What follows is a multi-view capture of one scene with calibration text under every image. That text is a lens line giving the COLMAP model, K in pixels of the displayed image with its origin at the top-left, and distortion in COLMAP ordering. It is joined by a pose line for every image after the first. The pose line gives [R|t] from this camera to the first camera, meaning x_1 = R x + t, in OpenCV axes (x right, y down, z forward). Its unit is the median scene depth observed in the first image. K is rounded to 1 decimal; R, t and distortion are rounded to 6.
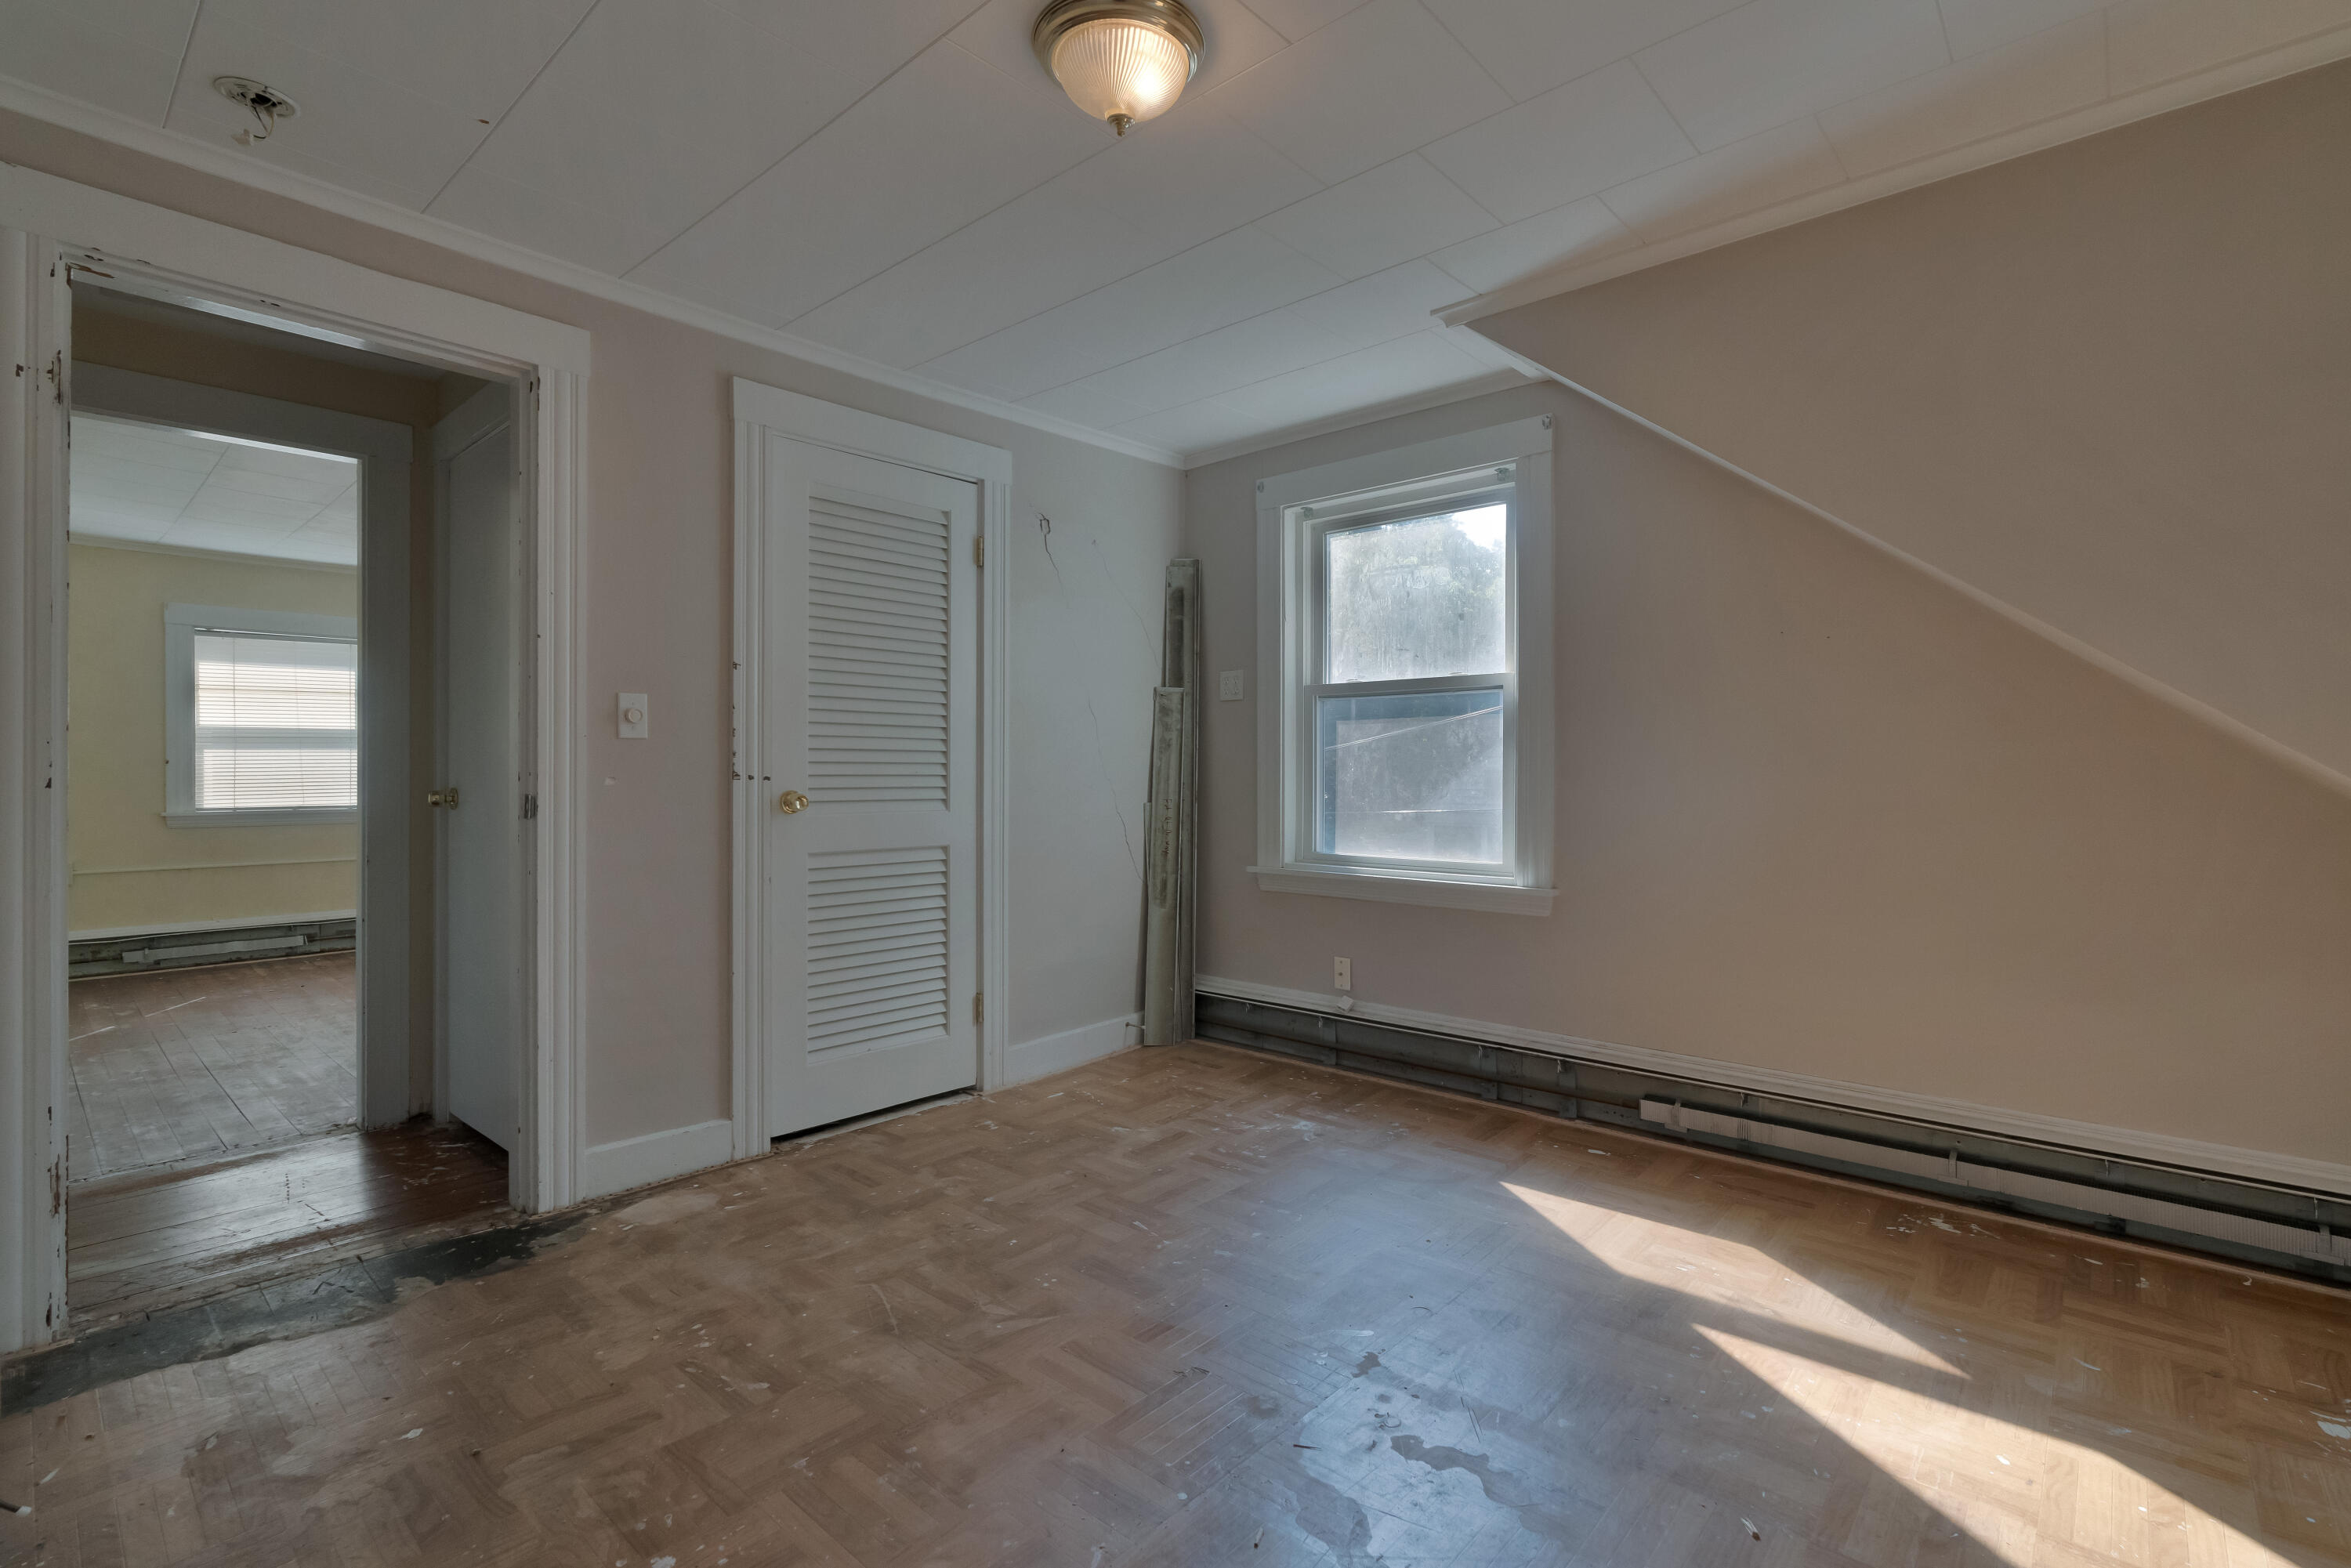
lens RADIAL K [[1055.9, 0, 1180.6], [0, 1055.9, 783.0], [0, 0, 1]] dist [-0.014590, 0.005531]
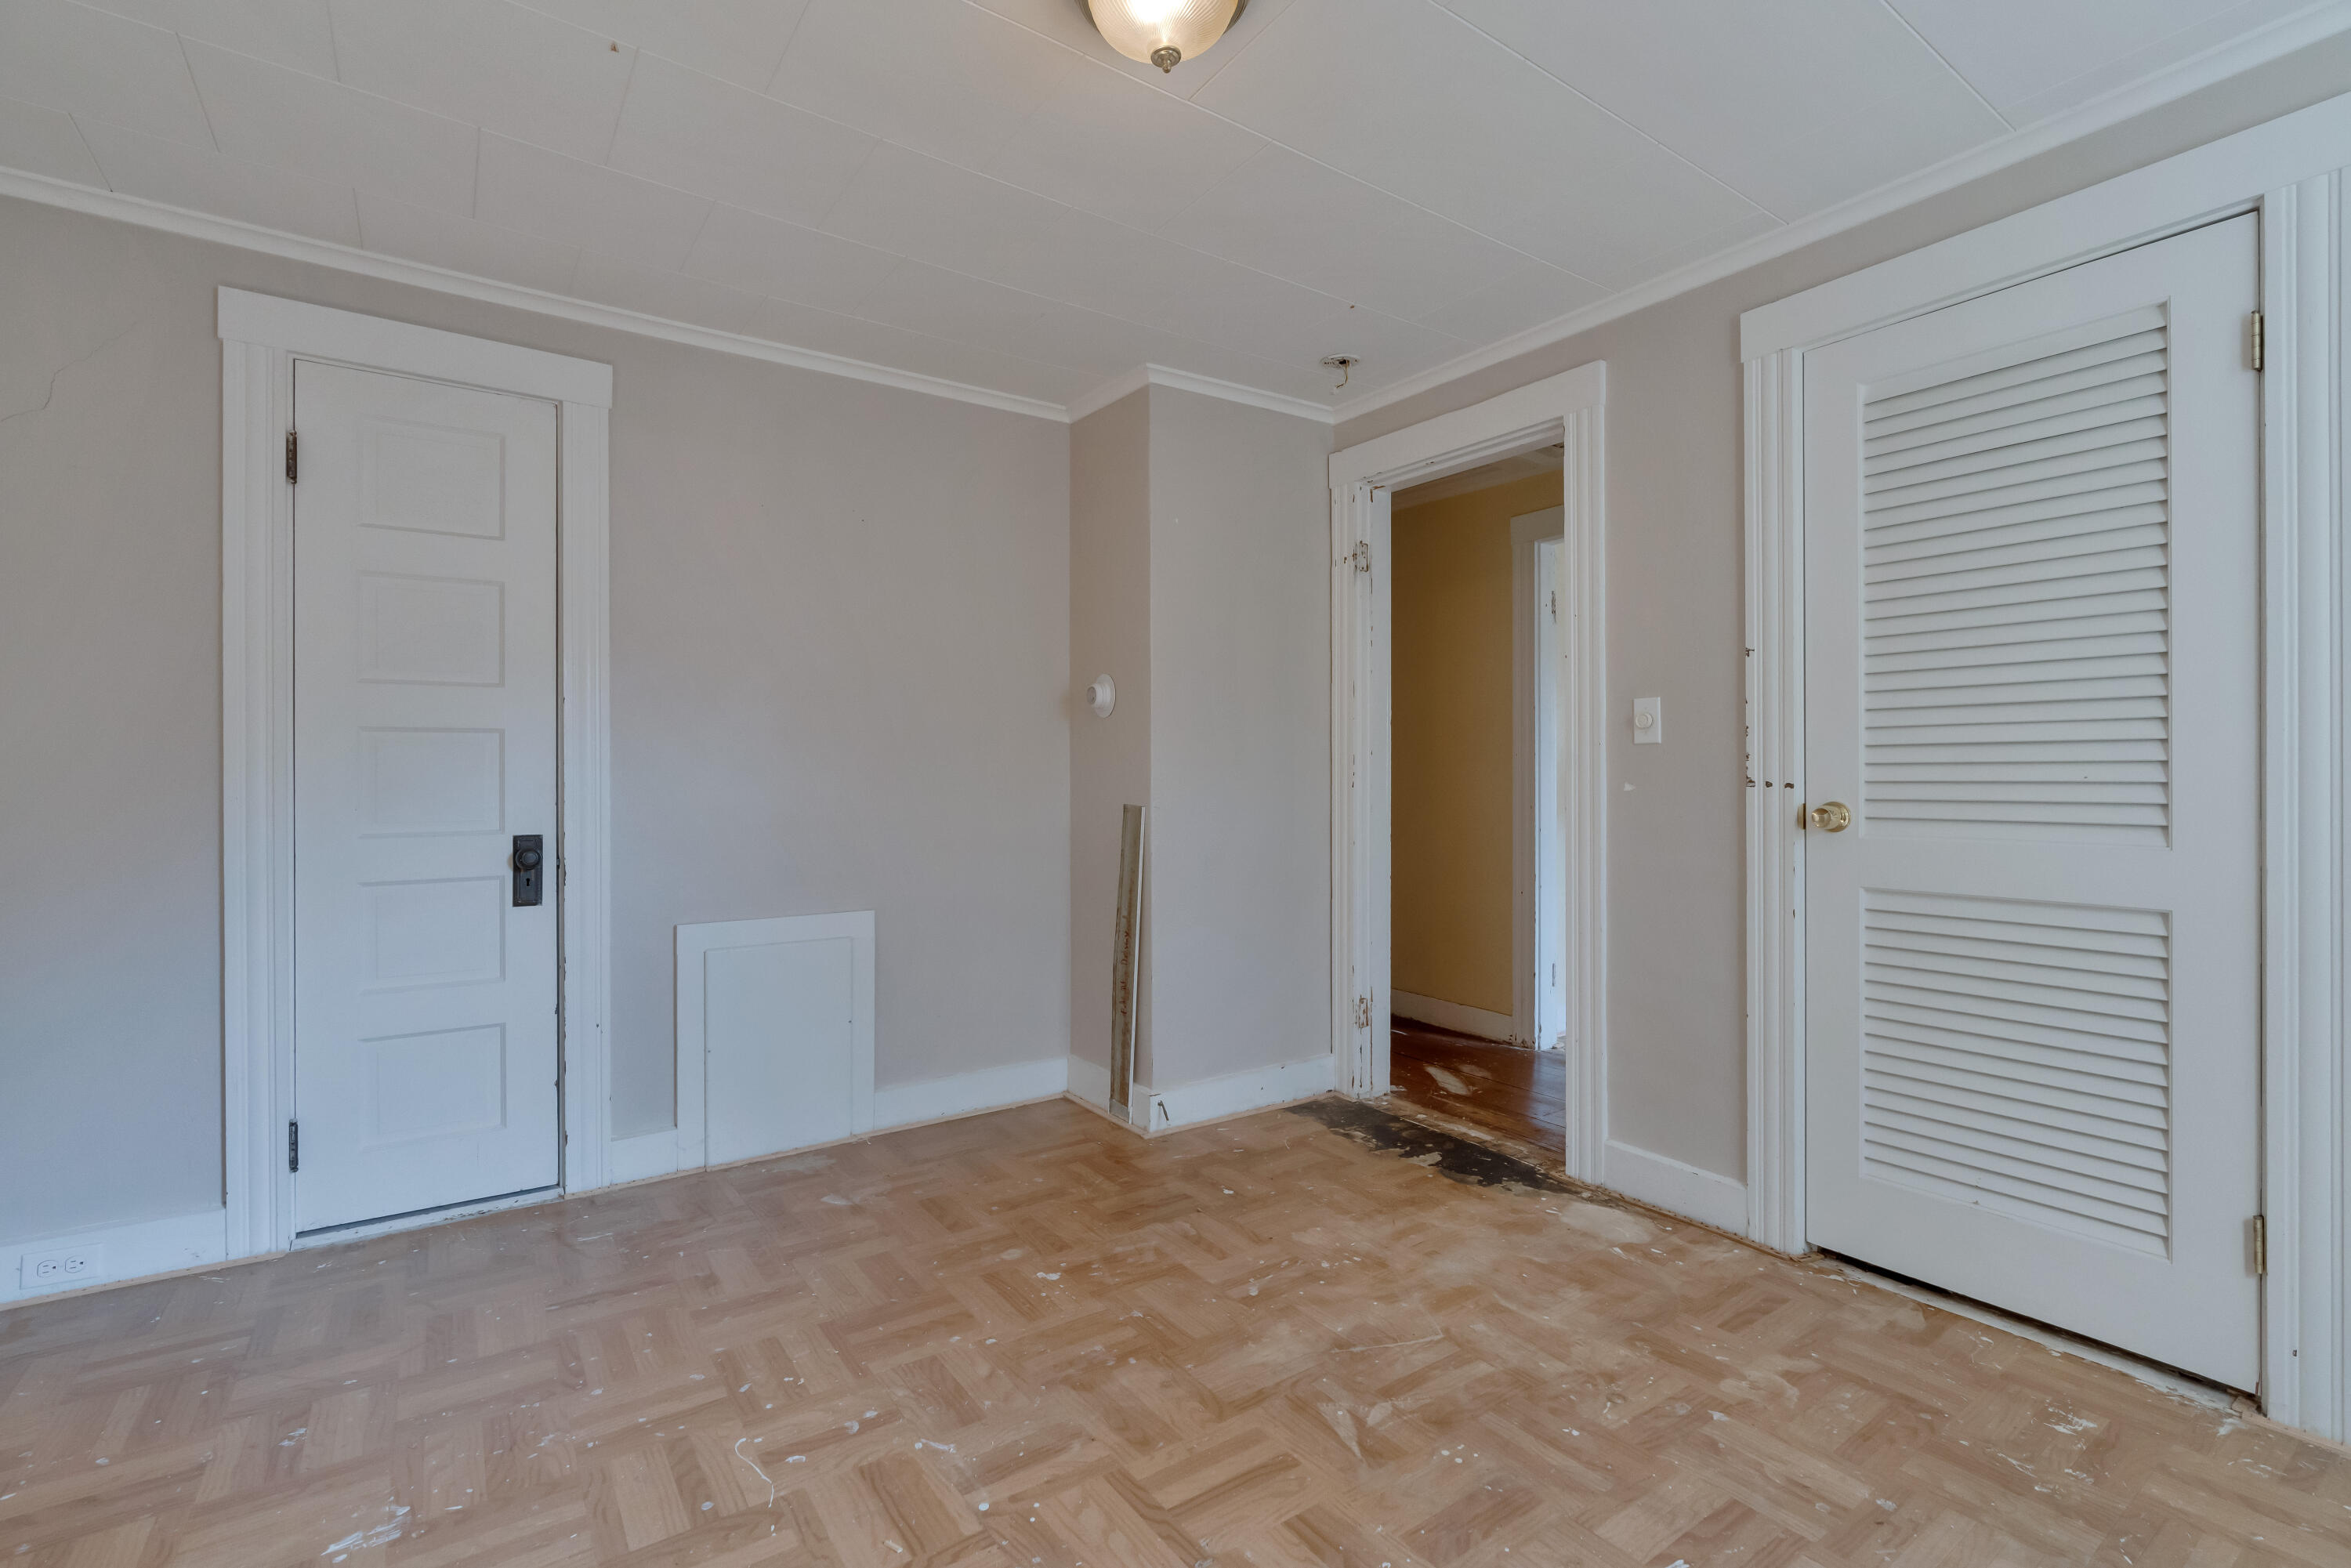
lens RADIAL K [[1055.9, 0, 1192.6], [0, 1055.9, 773.6], [0, 0, 1]] dist [-0.014590, 0.005531]
pose [[-0.214547, -0.004448, -0.976703, 0.541562], [-0.005878, 0.999977, -0.003262, -0.009165], [0.976696, 0.005041, -0.214569, 0.811780]]
